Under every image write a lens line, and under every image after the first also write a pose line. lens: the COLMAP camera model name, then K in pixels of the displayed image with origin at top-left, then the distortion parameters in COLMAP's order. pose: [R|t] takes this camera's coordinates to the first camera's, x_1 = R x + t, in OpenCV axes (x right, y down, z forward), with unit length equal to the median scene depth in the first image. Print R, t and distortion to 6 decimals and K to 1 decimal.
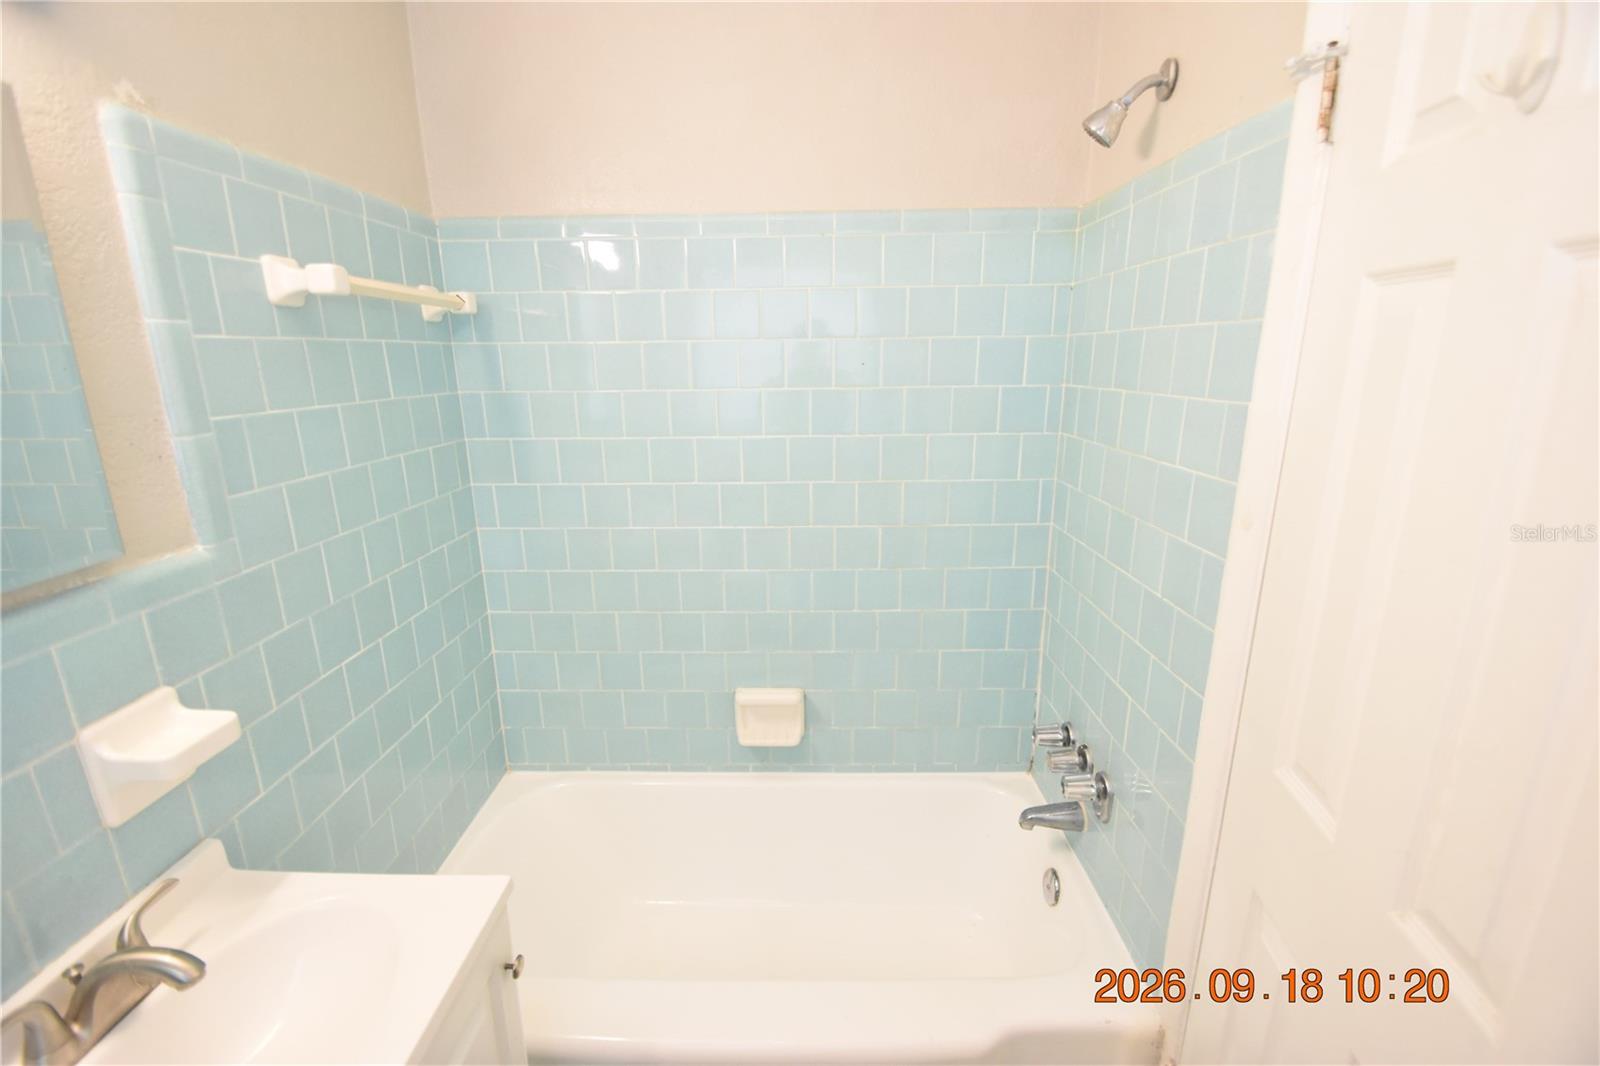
lens RADIAL K [[699.6, 0, 799.6], [0, 699.6, 538.9], [0, 0, 1]] dist [0.009879, -0.014133]
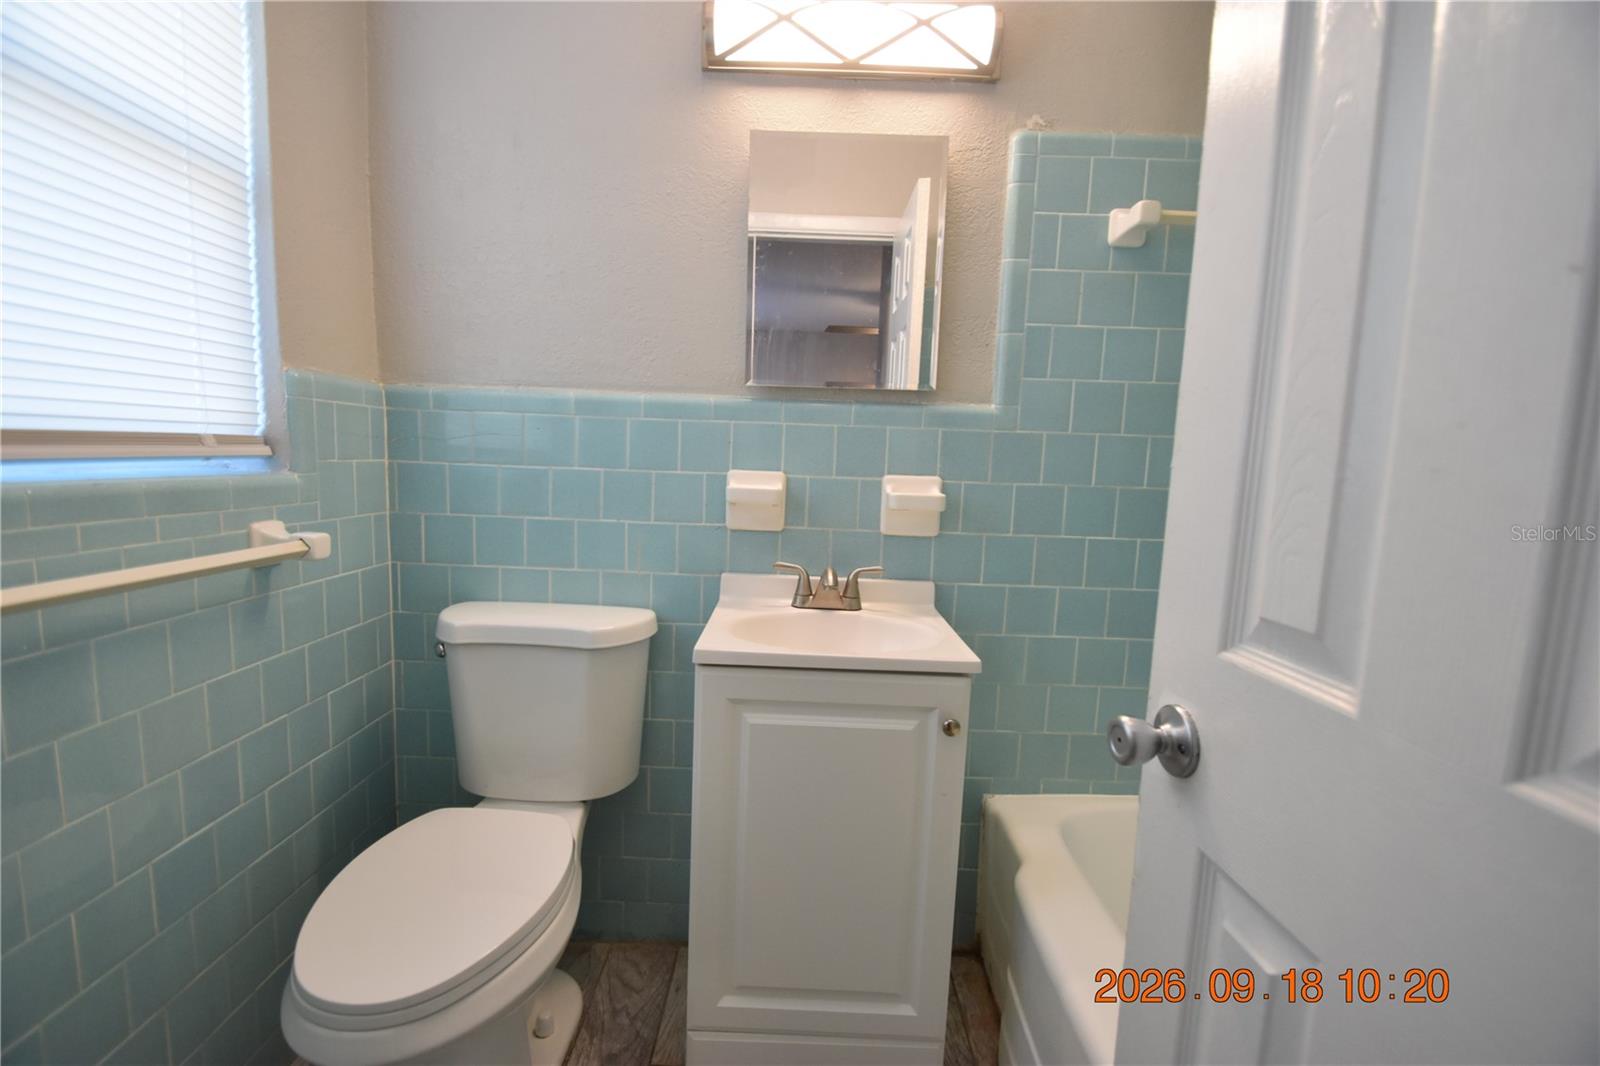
lens RADIAL K [[699.6, 0, 798.3], [0, 699.6, 533.5], [0, 0, 1]] dist [0.009879, -0.014133]
pose [[0.016102, 0.129544, -0.991443, 0.721982], [-0.283330, 0.951520, 0.119726, 0.220999], [0.958887, 0.278978, 0.052025, 0.593978]]
